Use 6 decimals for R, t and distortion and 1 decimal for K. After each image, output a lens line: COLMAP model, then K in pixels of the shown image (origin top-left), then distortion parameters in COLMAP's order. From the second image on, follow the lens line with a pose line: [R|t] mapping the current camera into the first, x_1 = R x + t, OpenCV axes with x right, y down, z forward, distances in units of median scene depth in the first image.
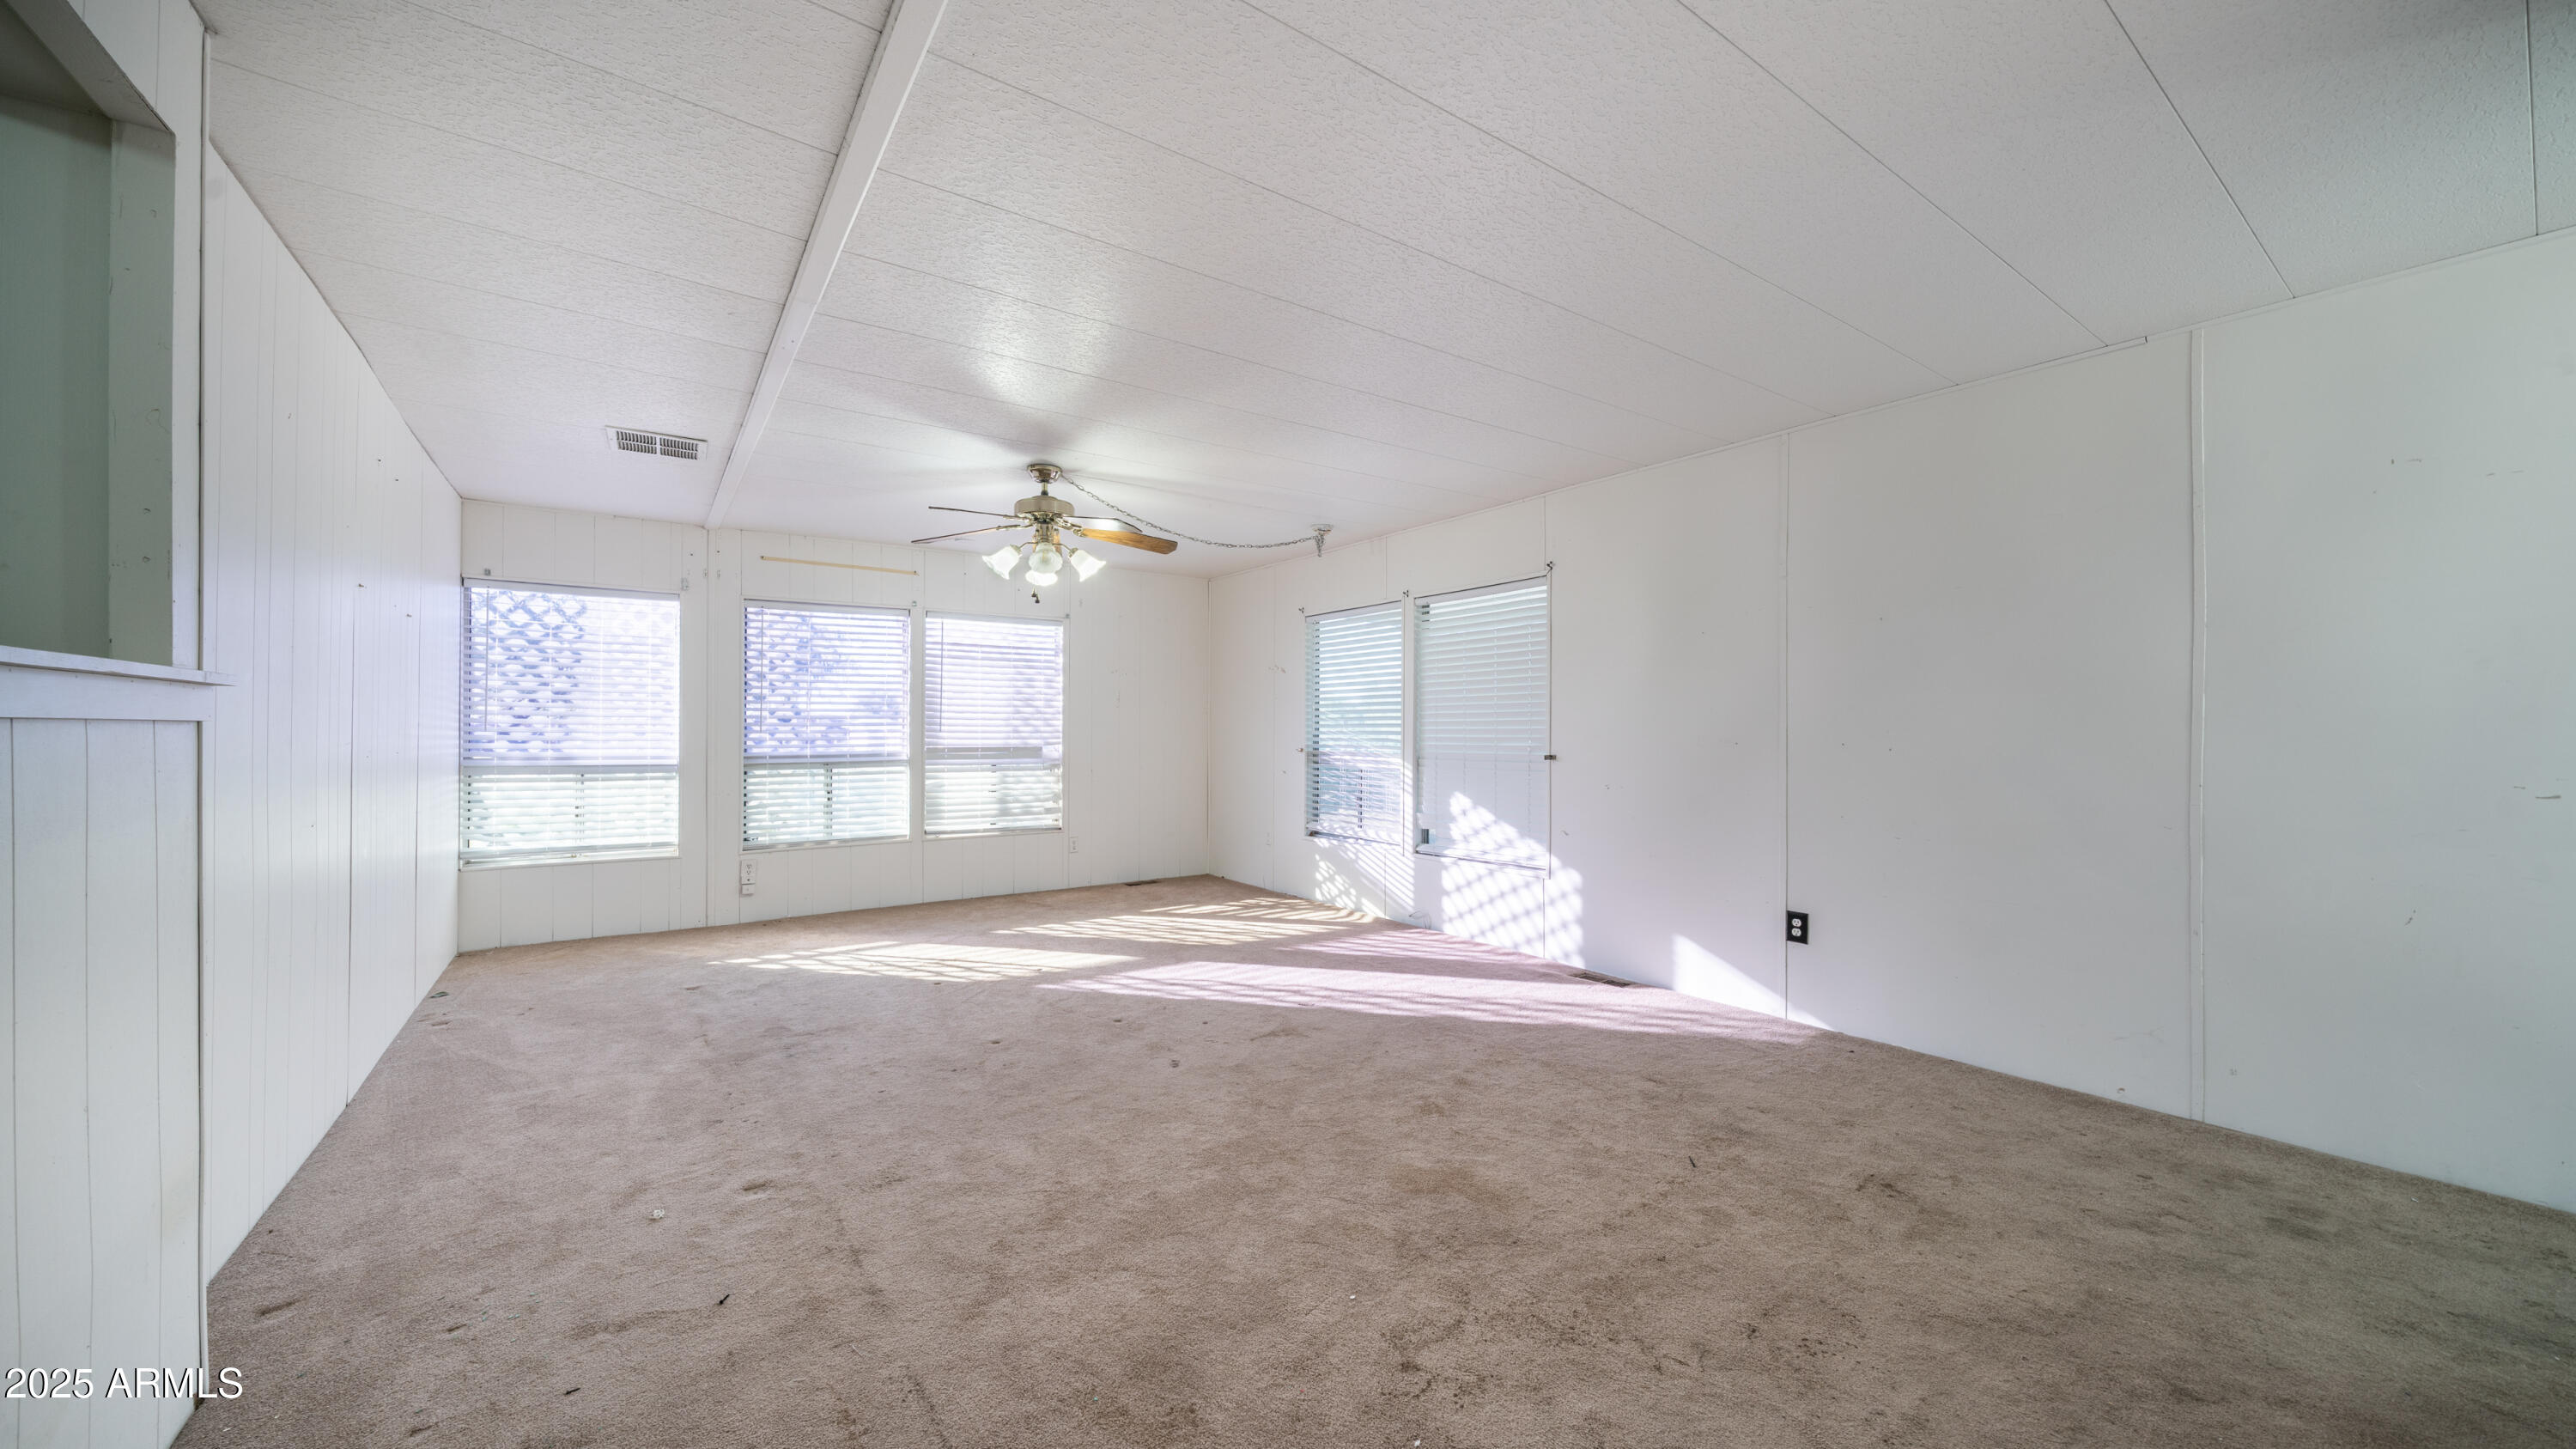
lens RADIAL K [[894.4, 0, 1284.8], [0, 894.4, 725.2], [0, 0, 1]] dist [-0.001554, -0.000044]
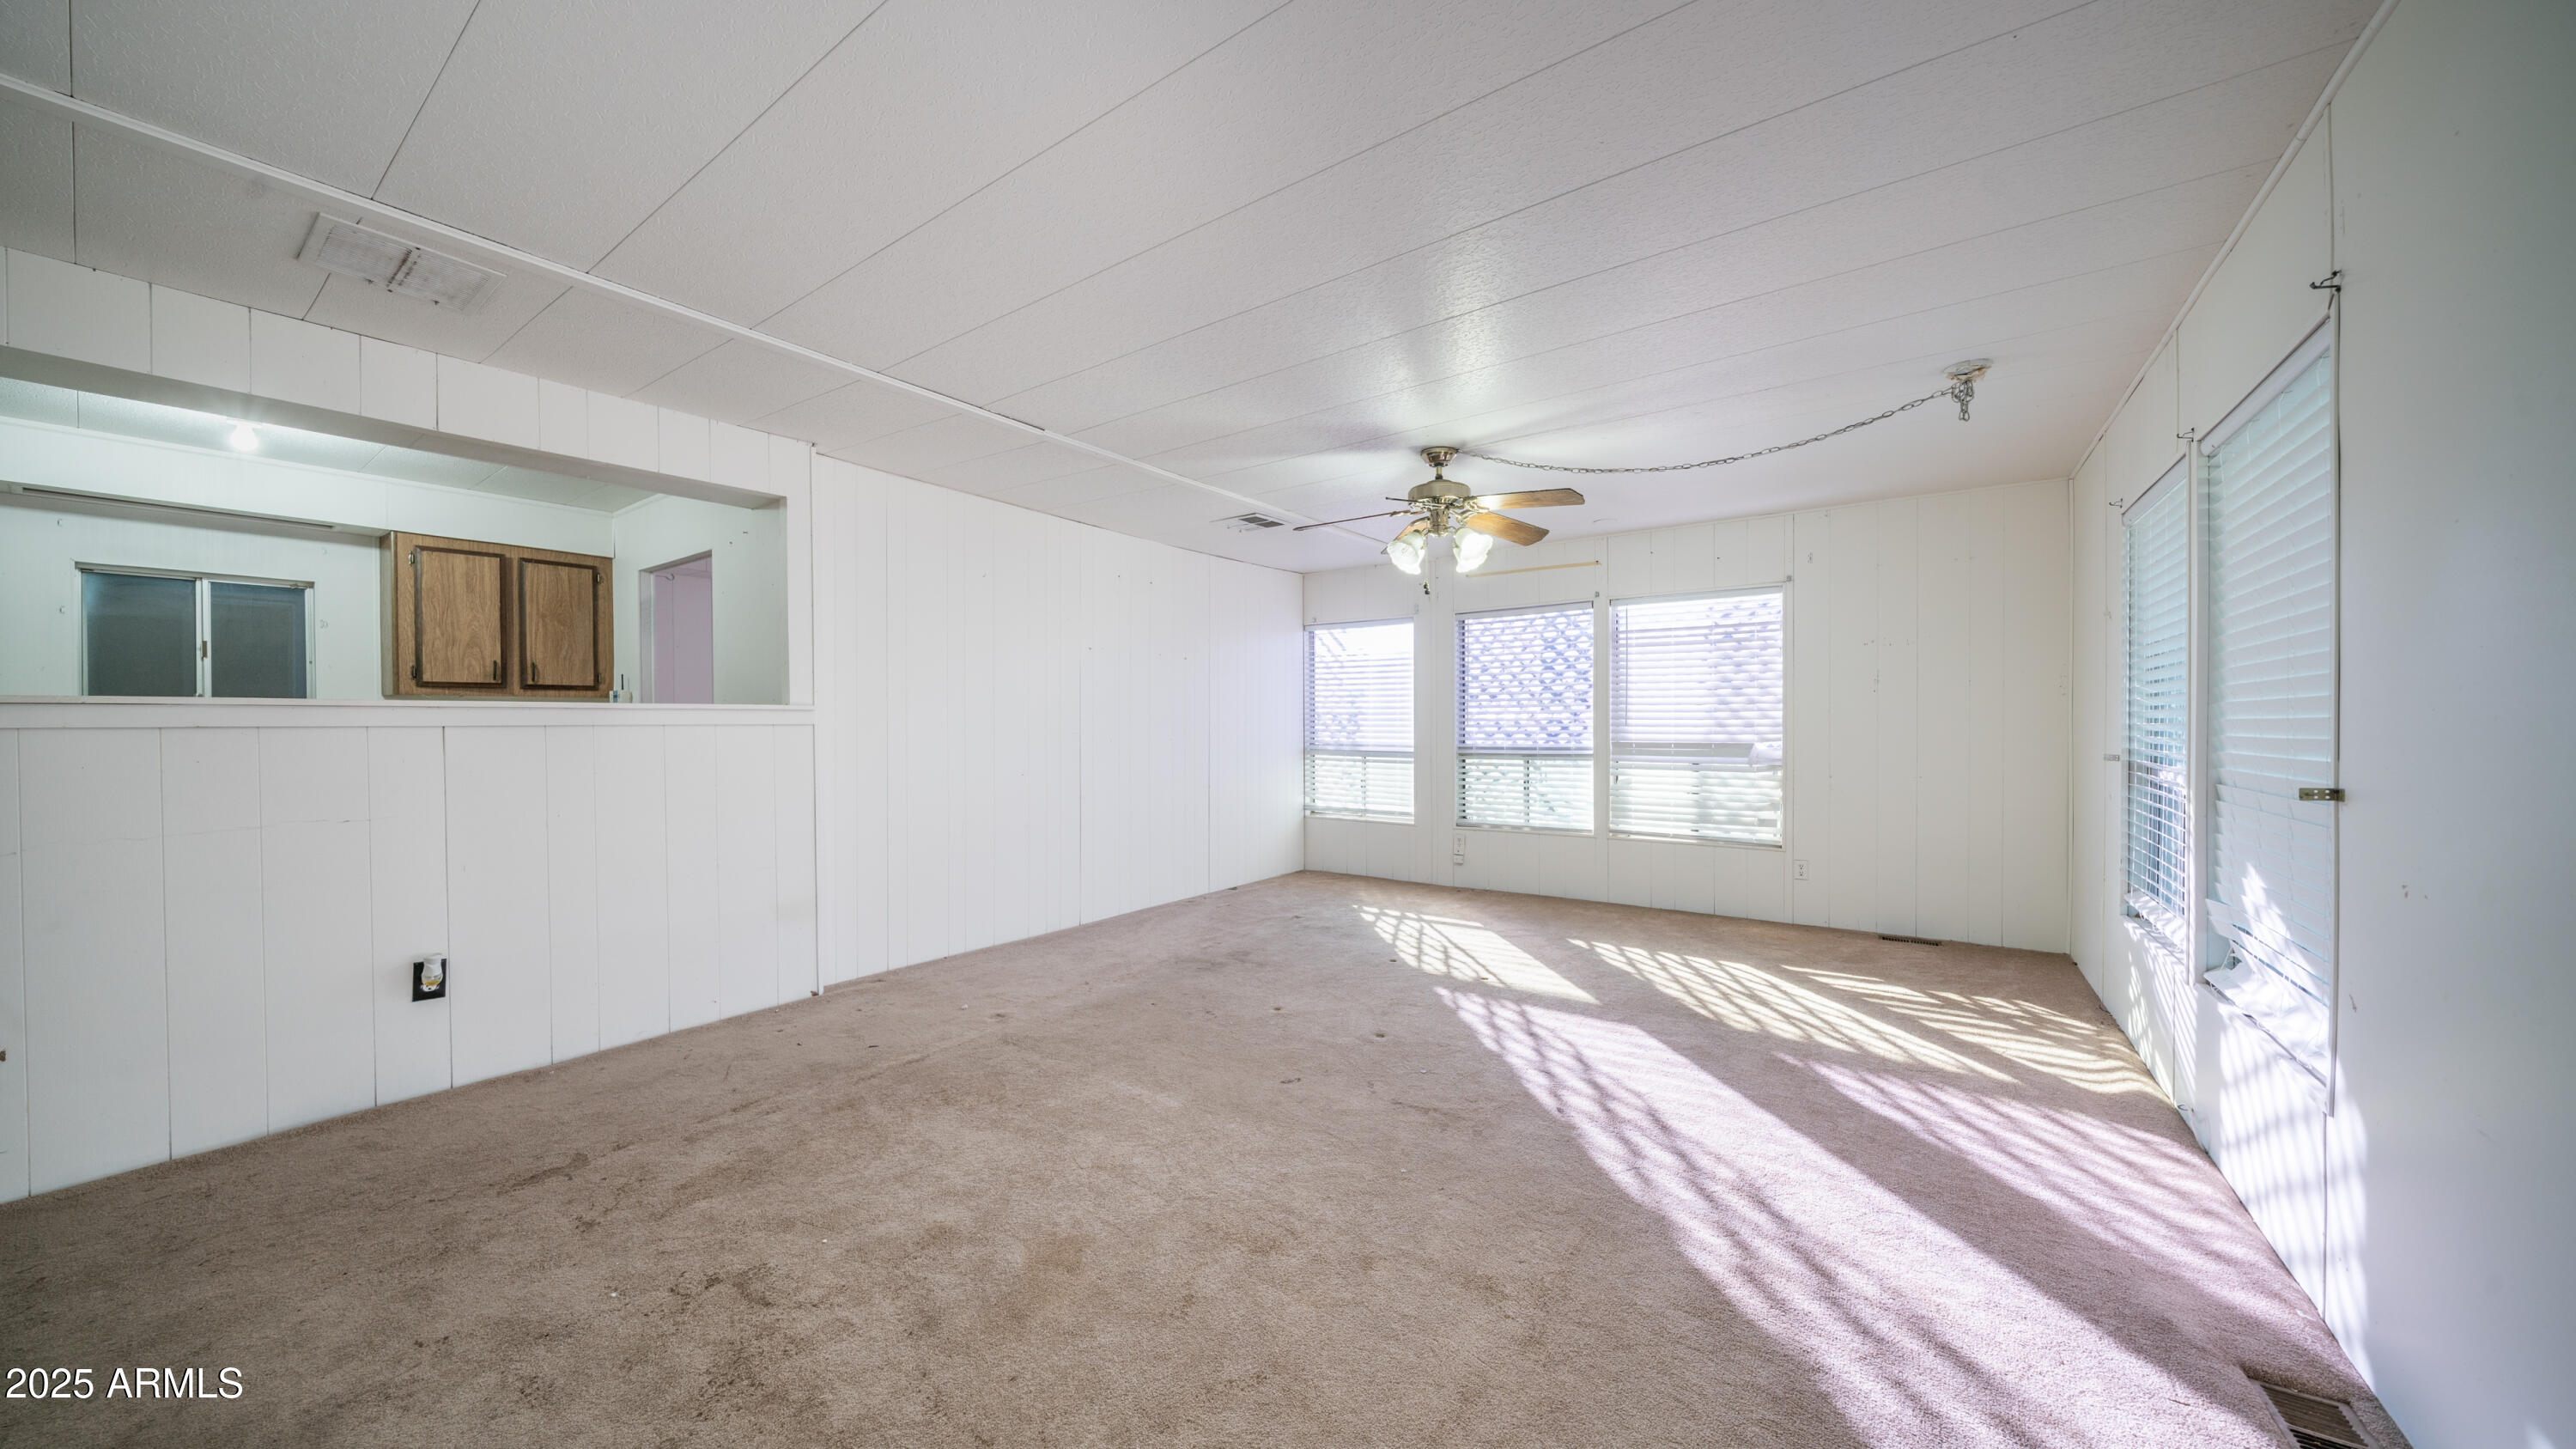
lens RADIAL K [[894.4, 0, 1288.8], [0, 894.4, 732.3], [0, 0, 1]] dist [-0.001554, -0.000044]
pose [[0.328246, 0.005431, -0.944577, 0.441816], [0.009639, 0.999912, 0.009099, 0.002799], [0.944543, -0.012092, 0.328165, 0.403426]]
